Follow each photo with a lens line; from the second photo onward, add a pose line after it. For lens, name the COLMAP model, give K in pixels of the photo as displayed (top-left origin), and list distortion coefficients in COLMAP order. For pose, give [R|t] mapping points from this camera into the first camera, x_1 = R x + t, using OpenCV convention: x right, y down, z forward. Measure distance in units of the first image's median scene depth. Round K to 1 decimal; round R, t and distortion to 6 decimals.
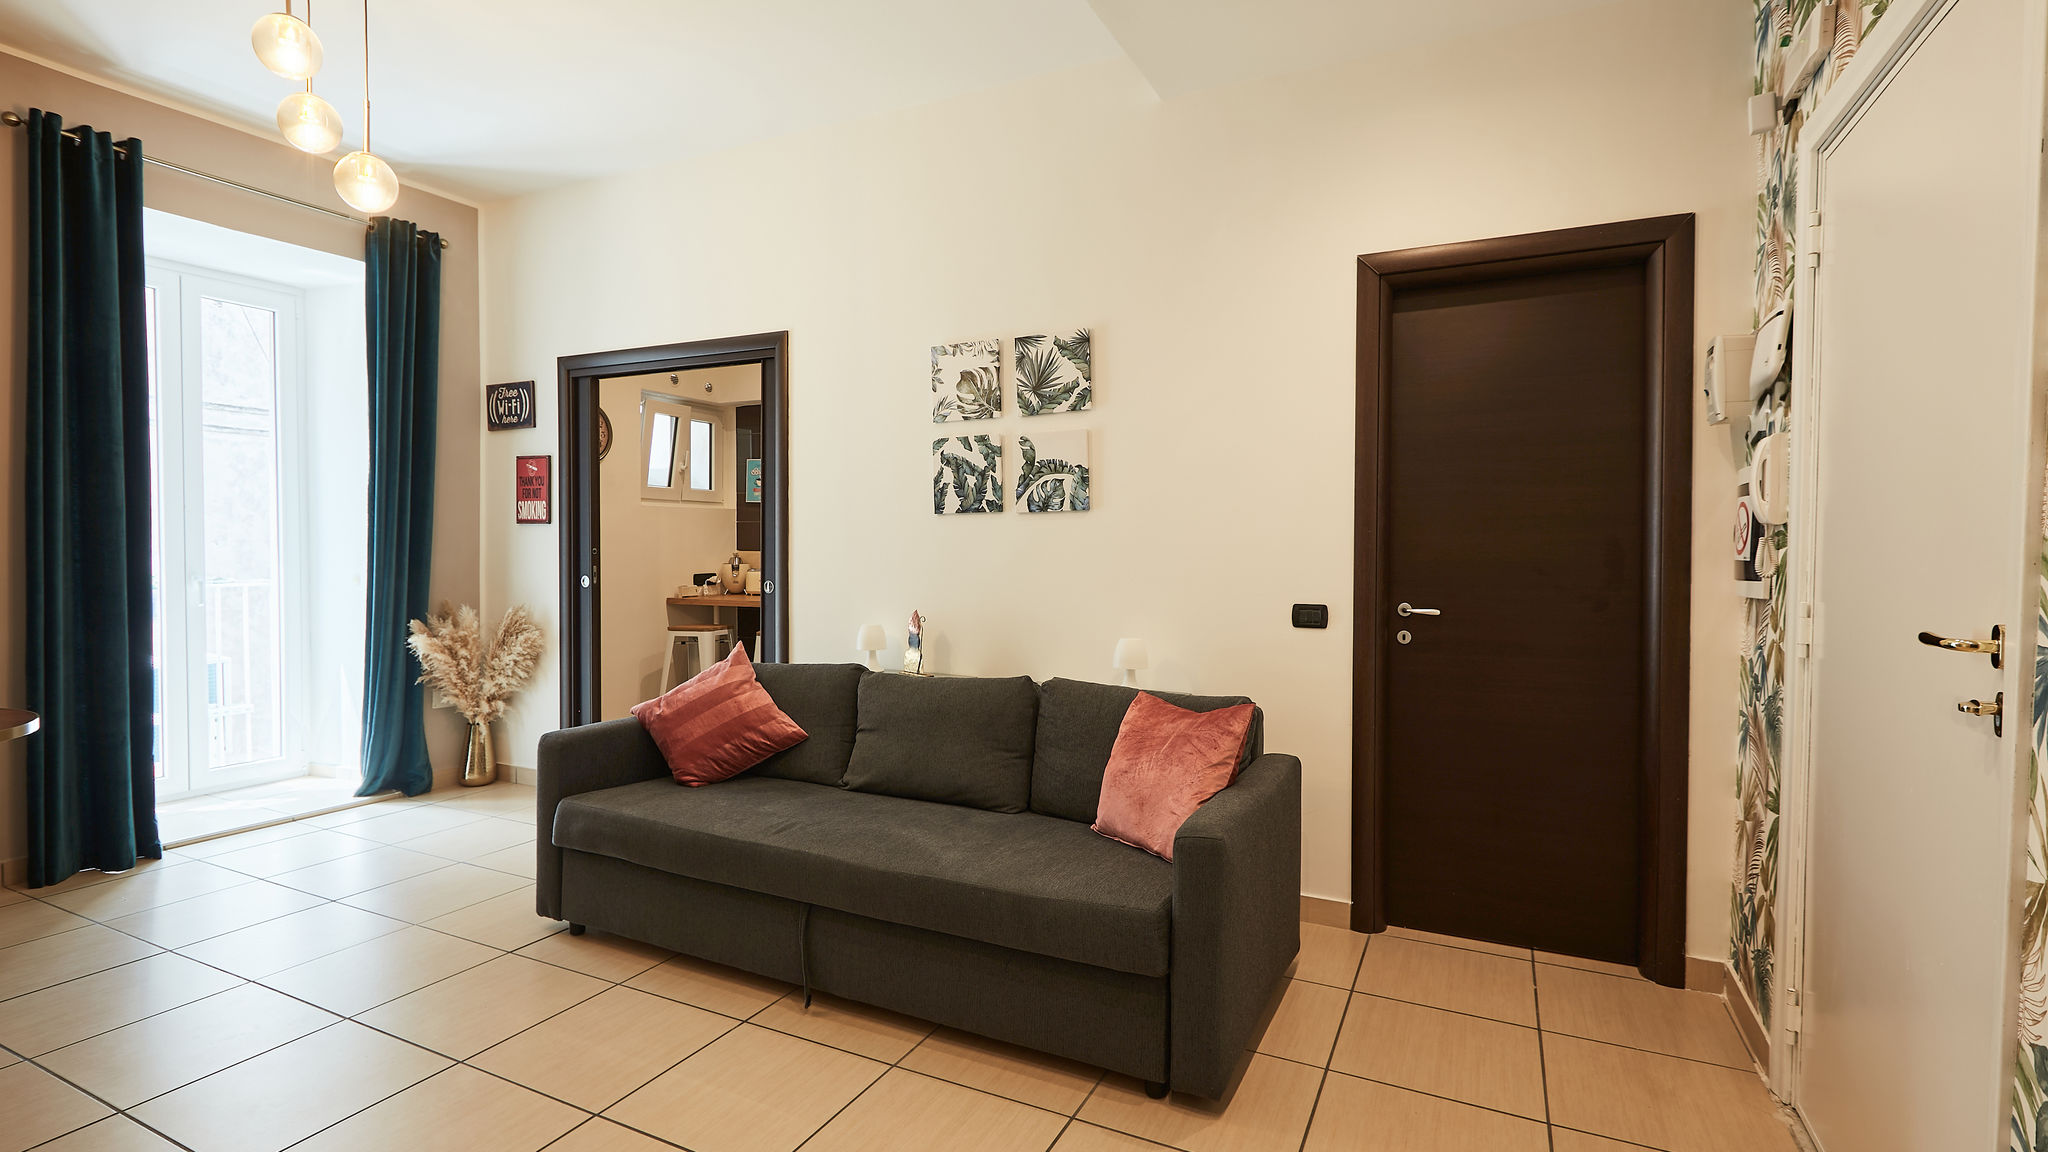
lens RADIAL K [[963.3, 0, 1024.0], [0, 963.3, 576.0], [0, 0, 1]] dist [-0.002383, -0.000705]
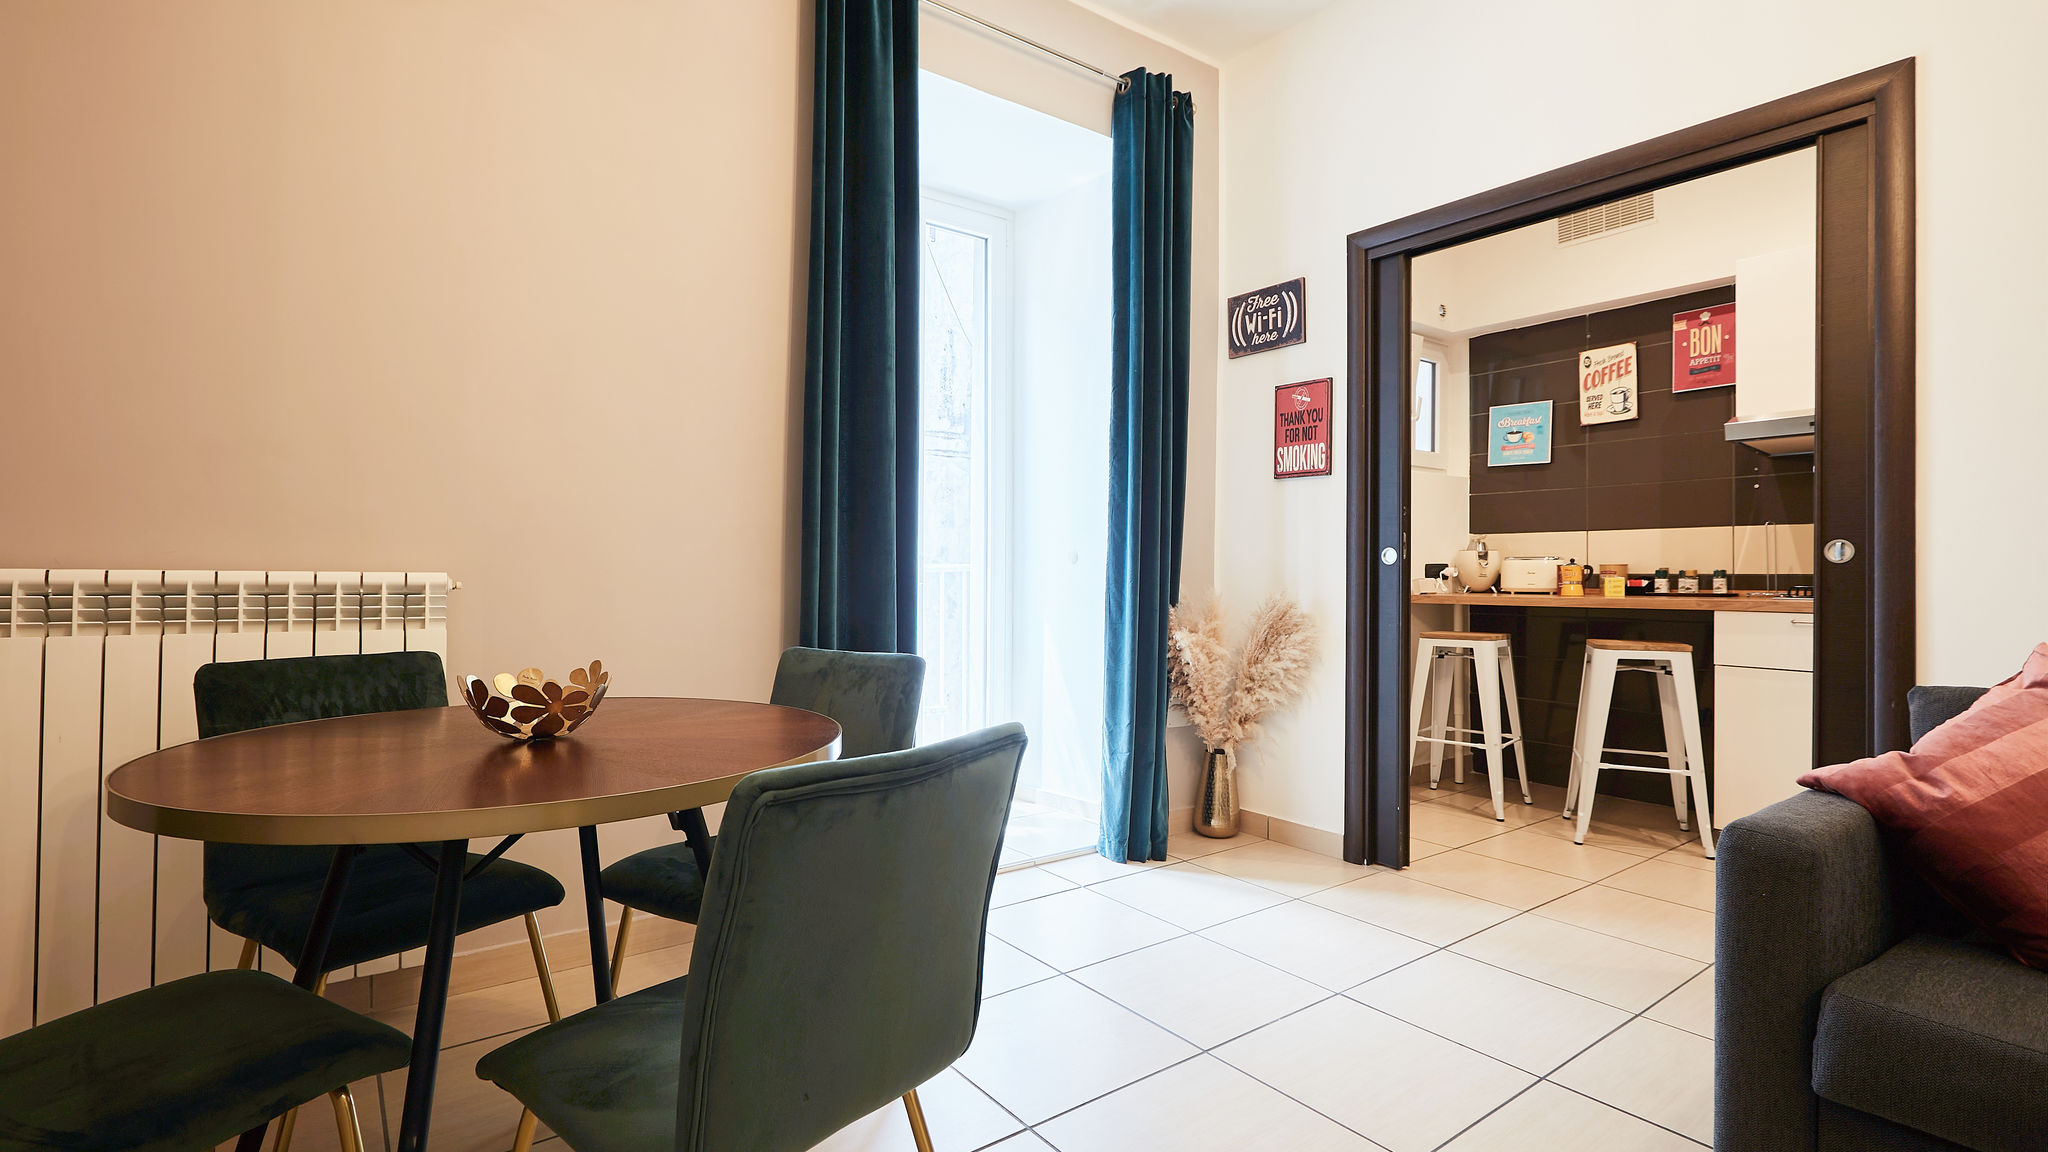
lens RADIAL K [[947.9, 0, 1016.4], [0, 947.9, 570.6], [0, 0, 1]] dist [-0.004194, -0.000410]
pose [[0.891338, -0.000990, -0.453338, -0.492800], [-0.015524, 0.999344, -0.032706, 0.053179], [0.453074, 0.036190, 0.890738, 0.367041]]
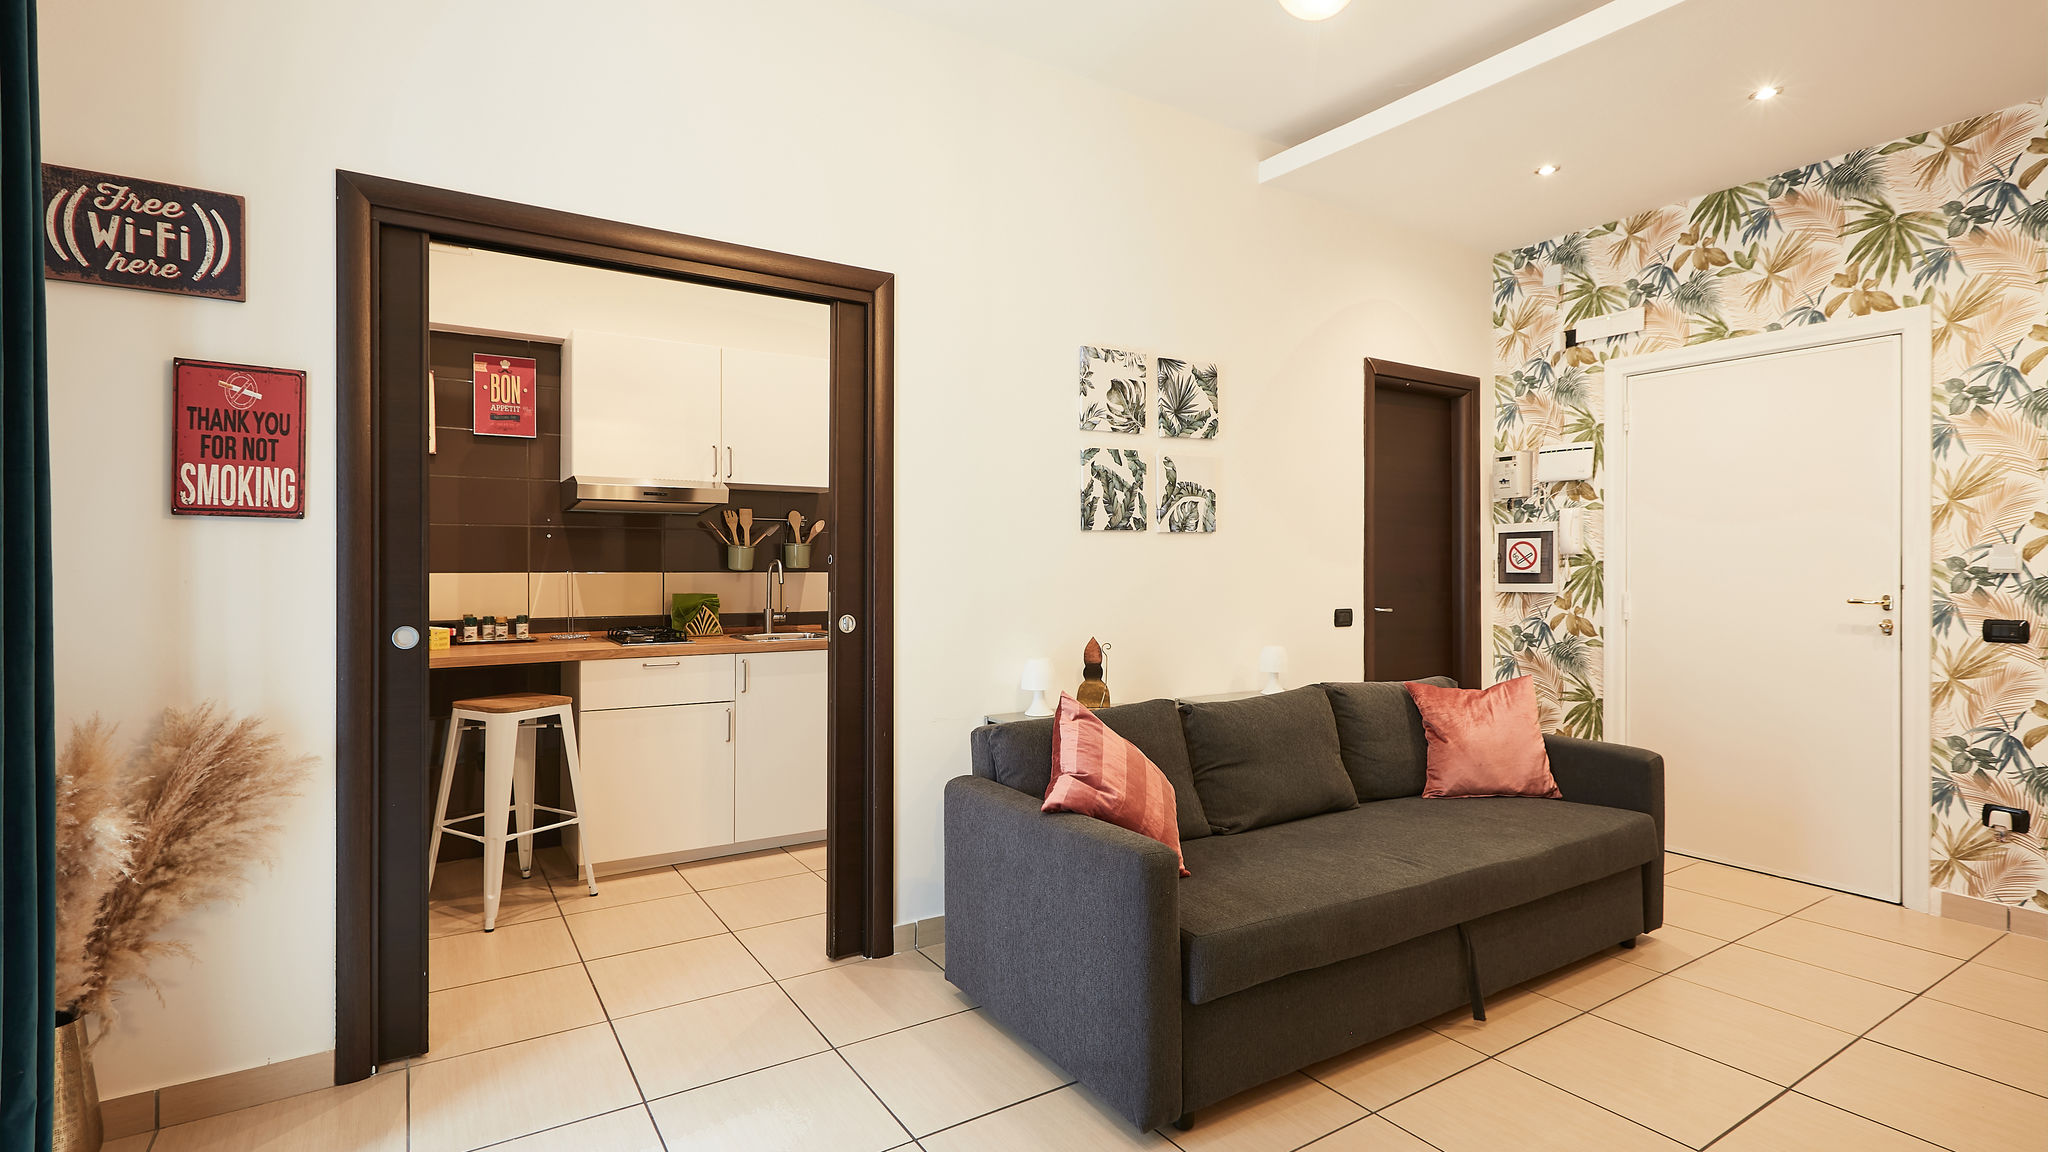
lens RADIAL K [[947.9, 0, 1016.4], [0, 947.9, 570.6], [0, 0, 1]] dist [-0.004194, -0.000410]
pose [[0.516976, -0.006755, 0.855973, -0.904866], [0.025854, 0.999636, -0.007726, -0.021560], [-0.855609, 0.026125, 0.516963, 0.606508]]
